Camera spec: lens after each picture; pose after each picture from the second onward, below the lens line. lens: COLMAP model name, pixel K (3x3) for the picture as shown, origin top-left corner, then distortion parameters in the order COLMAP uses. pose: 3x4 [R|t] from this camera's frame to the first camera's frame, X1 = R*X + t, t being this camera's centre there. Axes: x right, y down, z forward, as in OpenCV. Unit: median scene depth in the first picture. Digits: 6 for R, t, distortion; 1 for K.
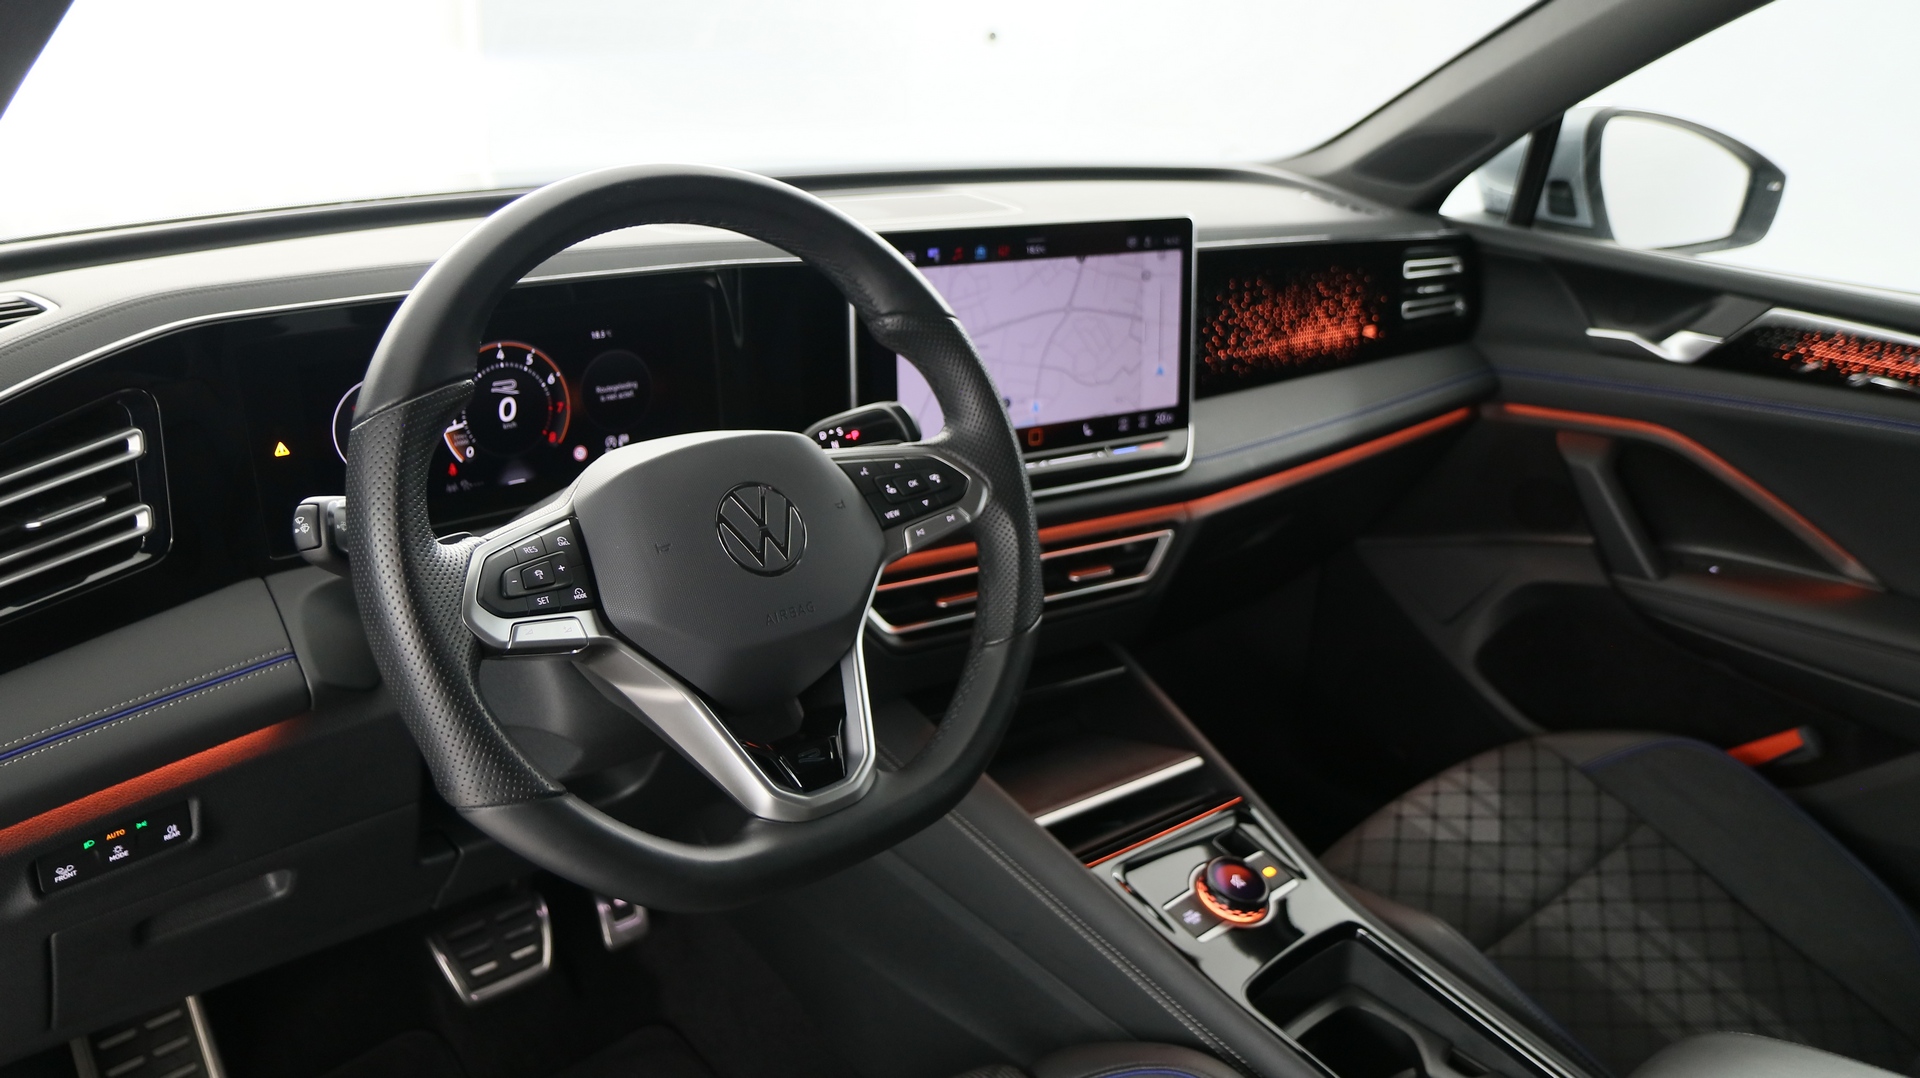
lens RADIAL K [[1462.8, 0, 954.4], [0, 1462.8, 557.0], [0, 0, 1]] dist [-0.021526, 0.018922]
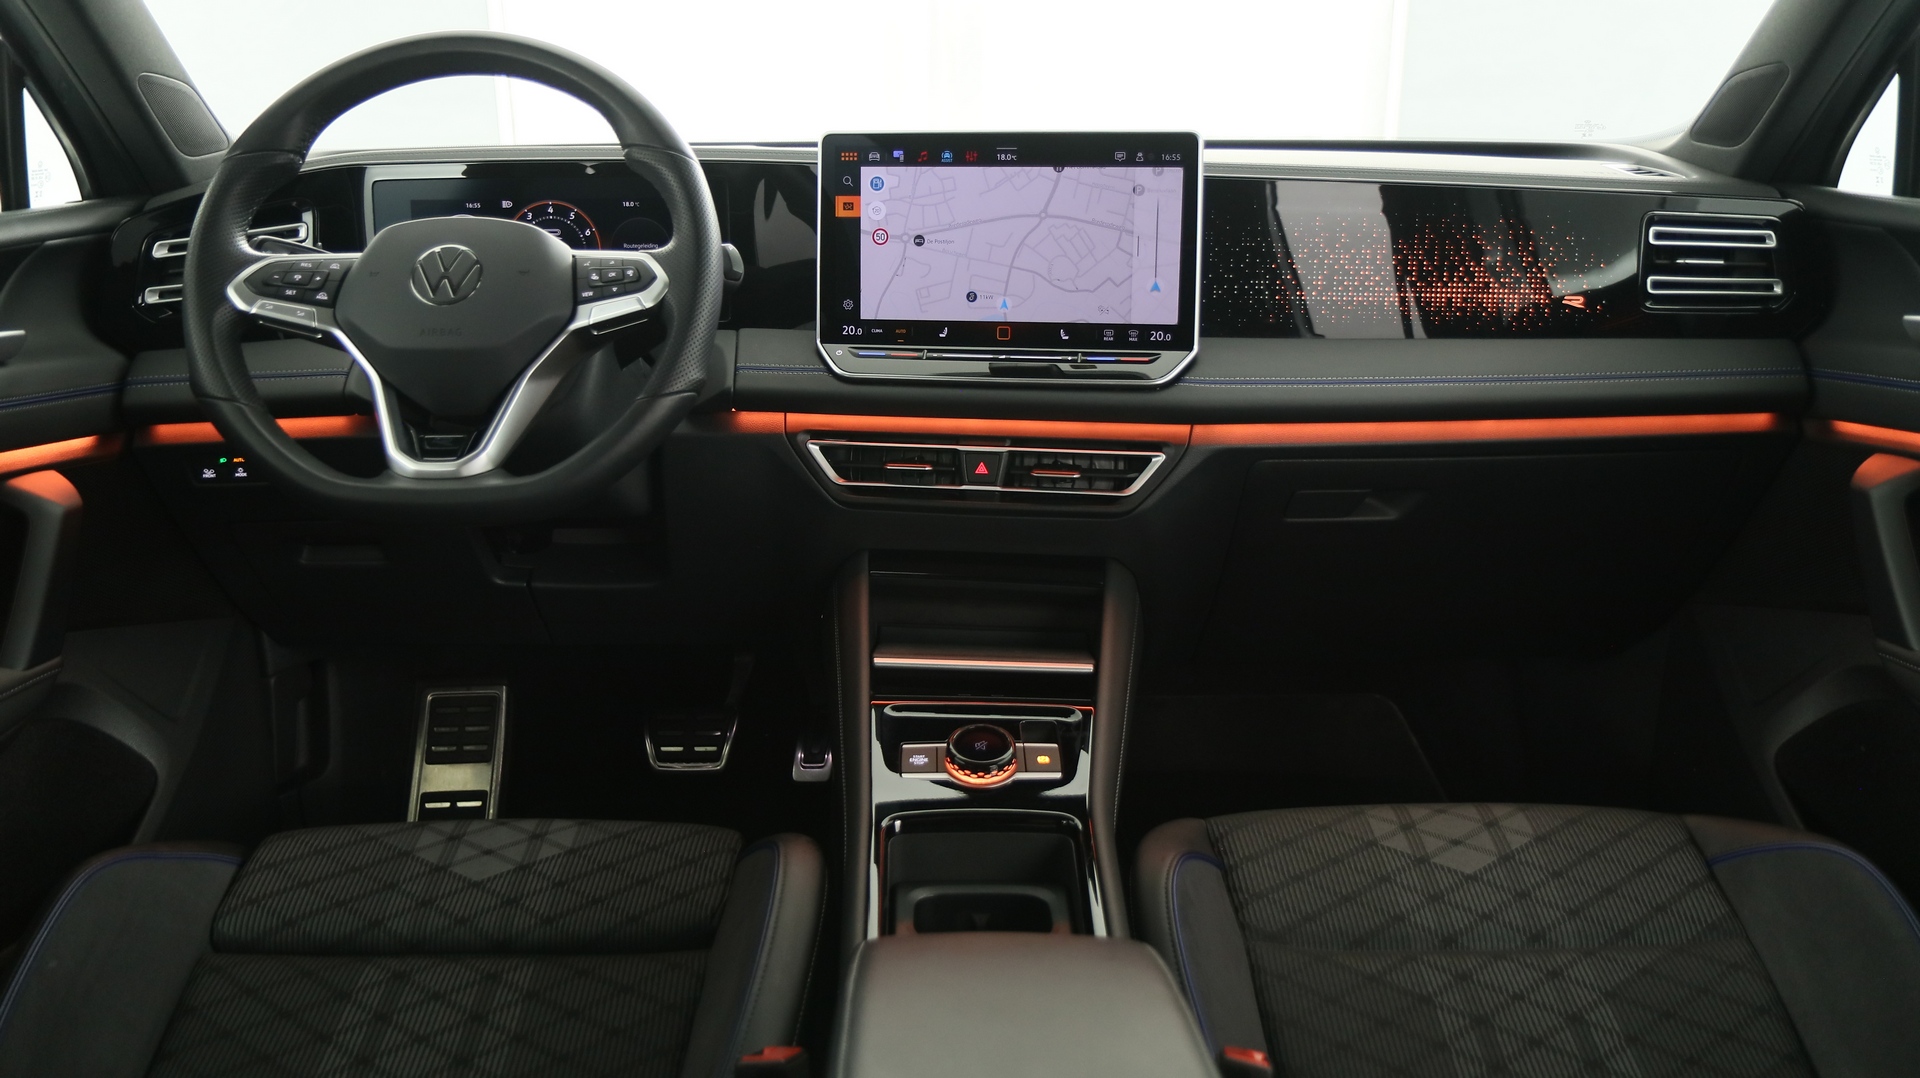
lens RADIAL K [[1462.8, 0, 944.2], [0, 1462.8, 546.3], [0, 0, 1]] dist [-0.021526, 0.018922]
pose [[0.744511, 0.138262, -0.653136, 0.726055], [-0.209283, 0.977342, -0.031670, 0.111603], [0.633959, 0.160269, 0.756578, 0.176577]]
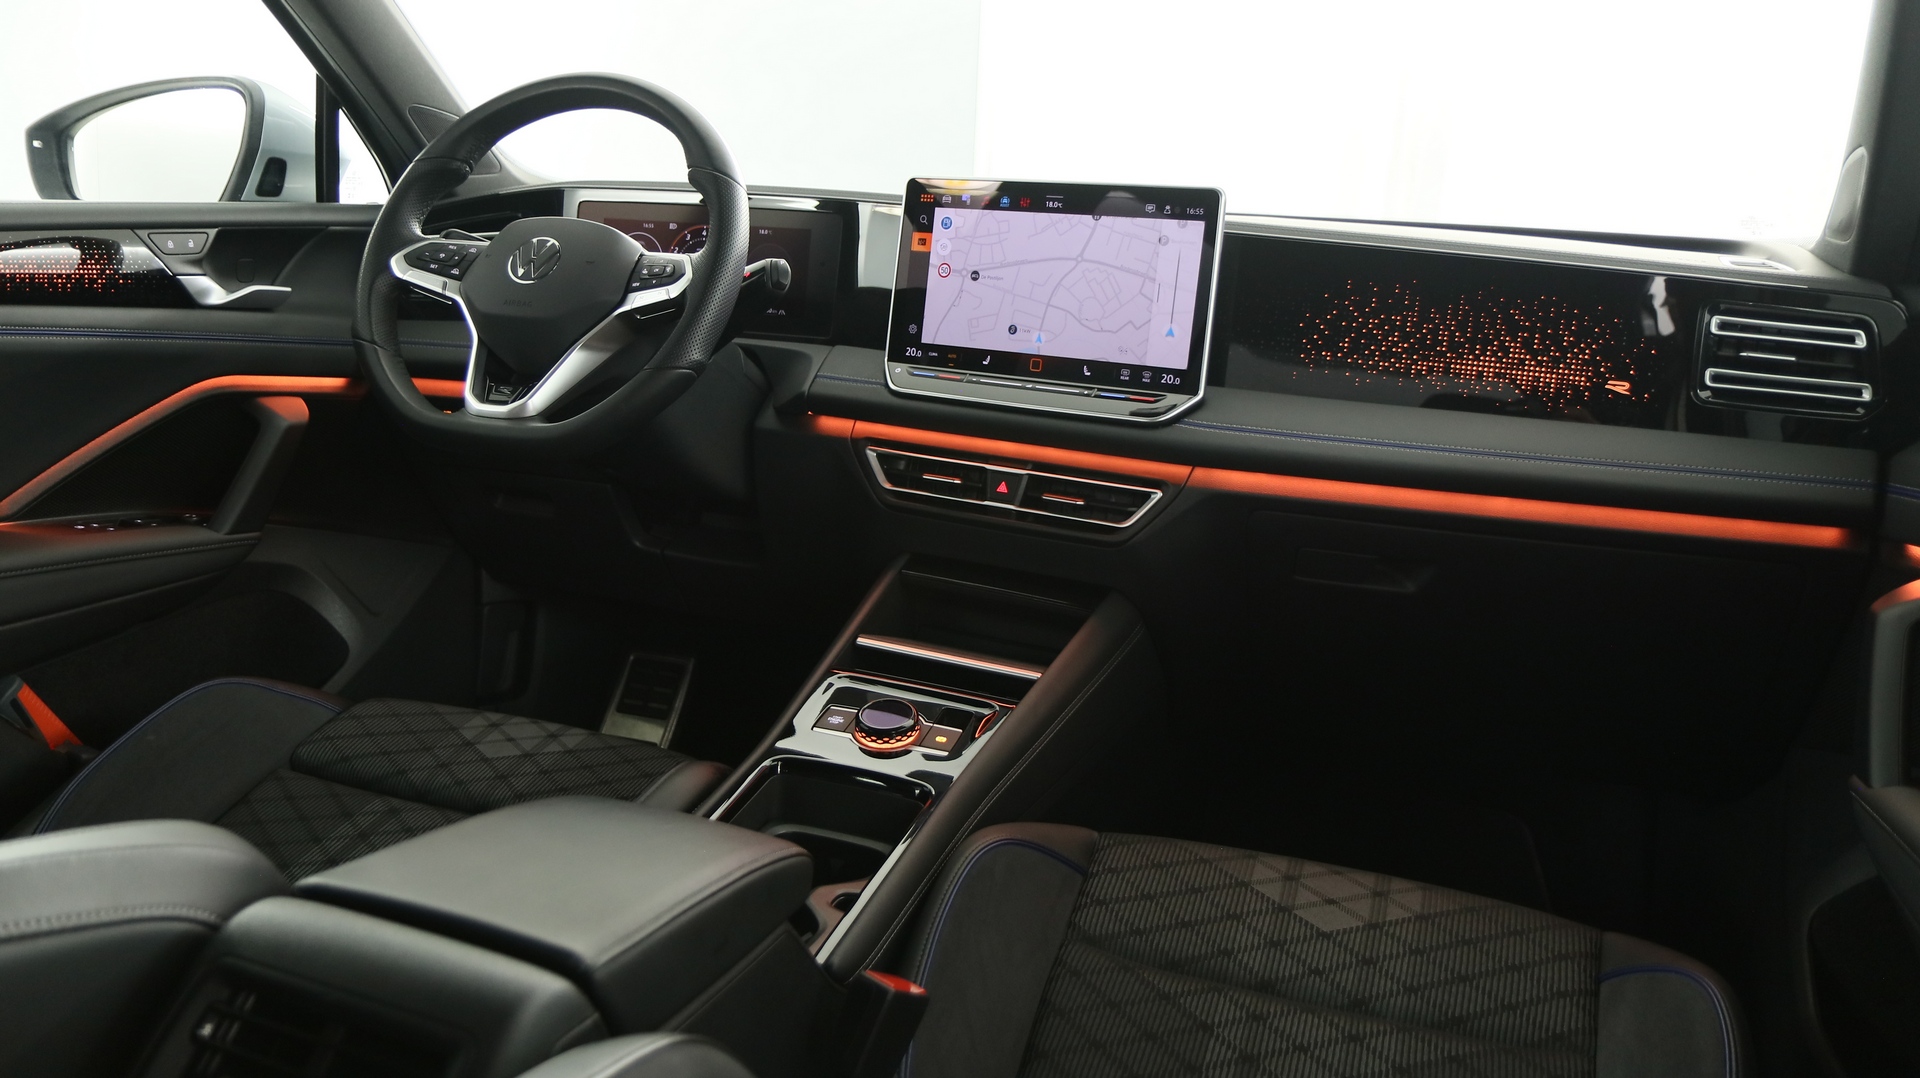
lens RADIAL K [[1462.8, 0, 962.1], [0, 1462.8, 548.8], [0, 0, 1]] dist [-0.021526, 0.018922]
pose [[0.461347, 0.167840, -0.871199, 1.034896], [-0.358616, 0.933431, -0.010078, 0.084928], [0.811513, 0.317076, 0.490826, 0.414556]]
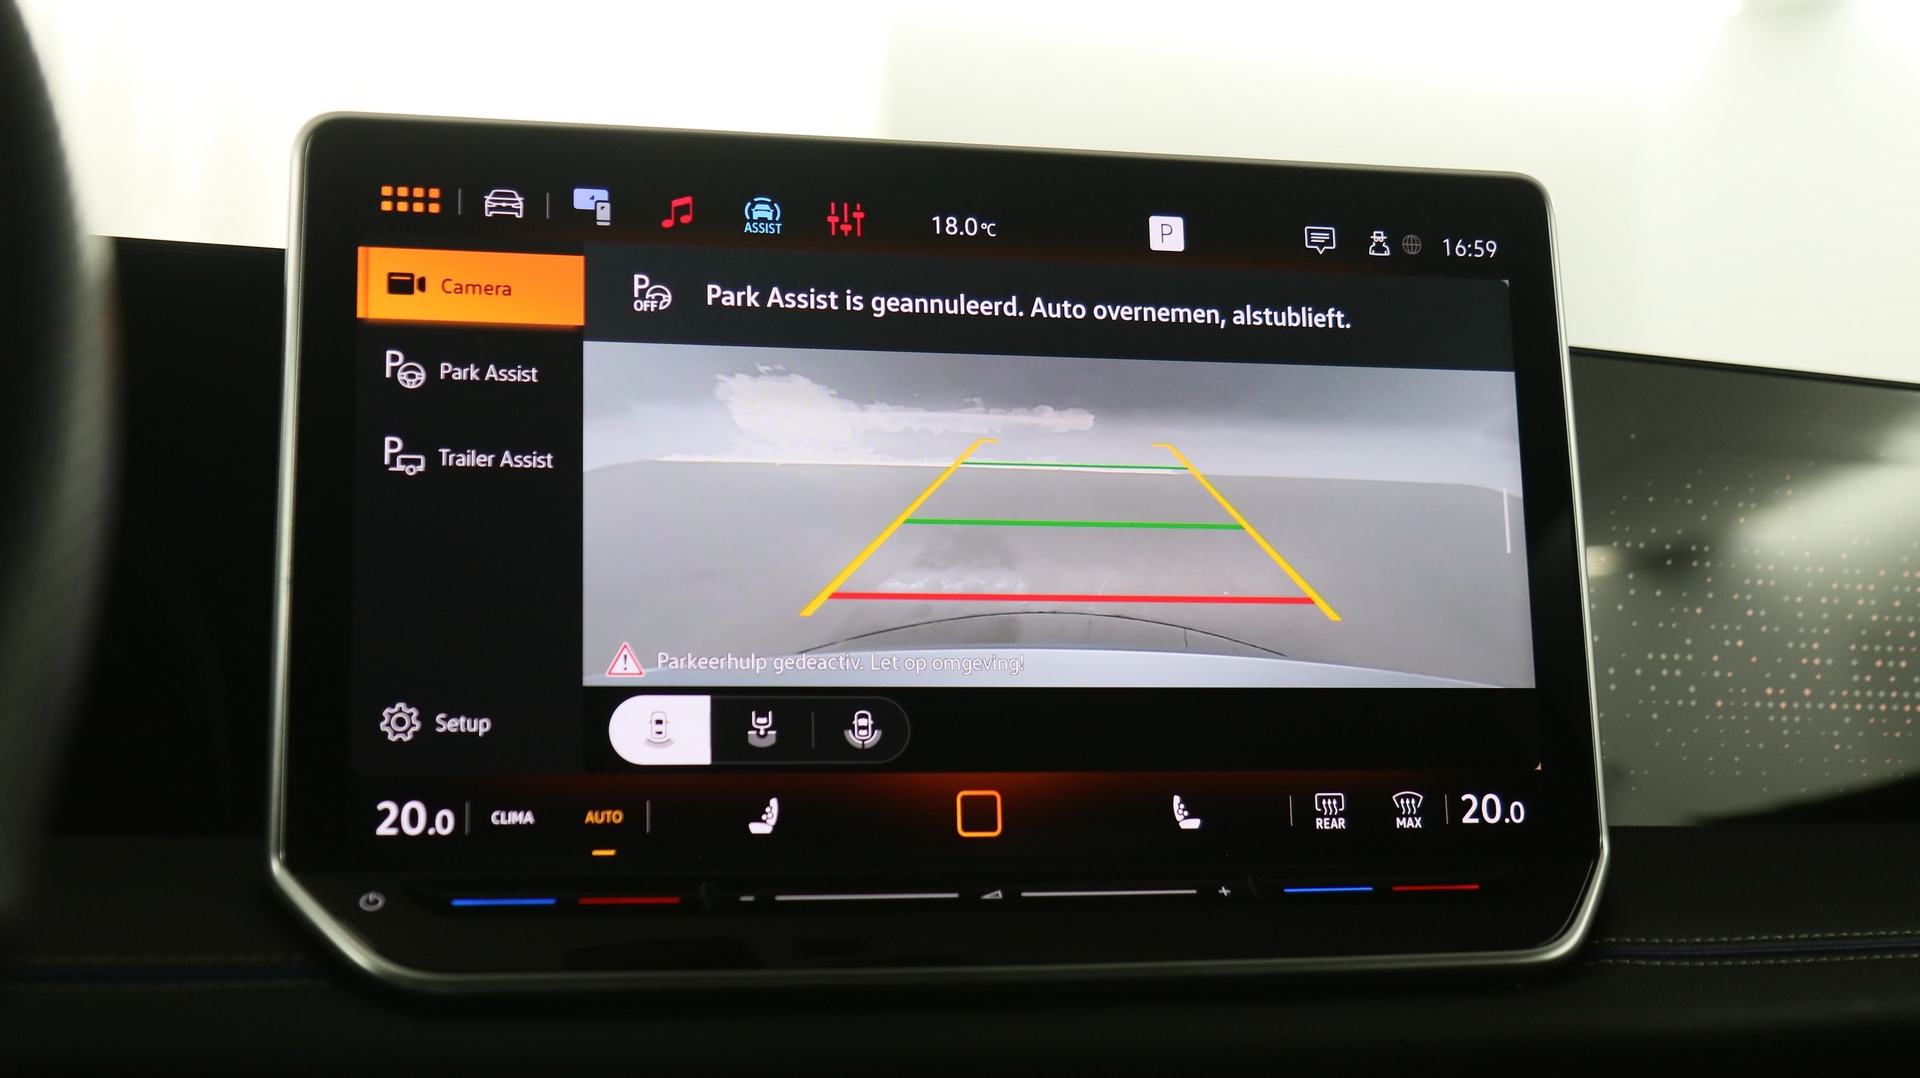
lens RADIAL K [[2398.4, 0, 961.5], [0, 2398.4, 550.5], [0, 0, 1]] dist [-0.030141, 0.000000]
pose [[0.935953, -0.072637, -0.344552, 0.219508], [-0.086756, 0.900760, -0.425564, 0.077736], [0.341270, 0.428200, 0.836767, 0.544551]]
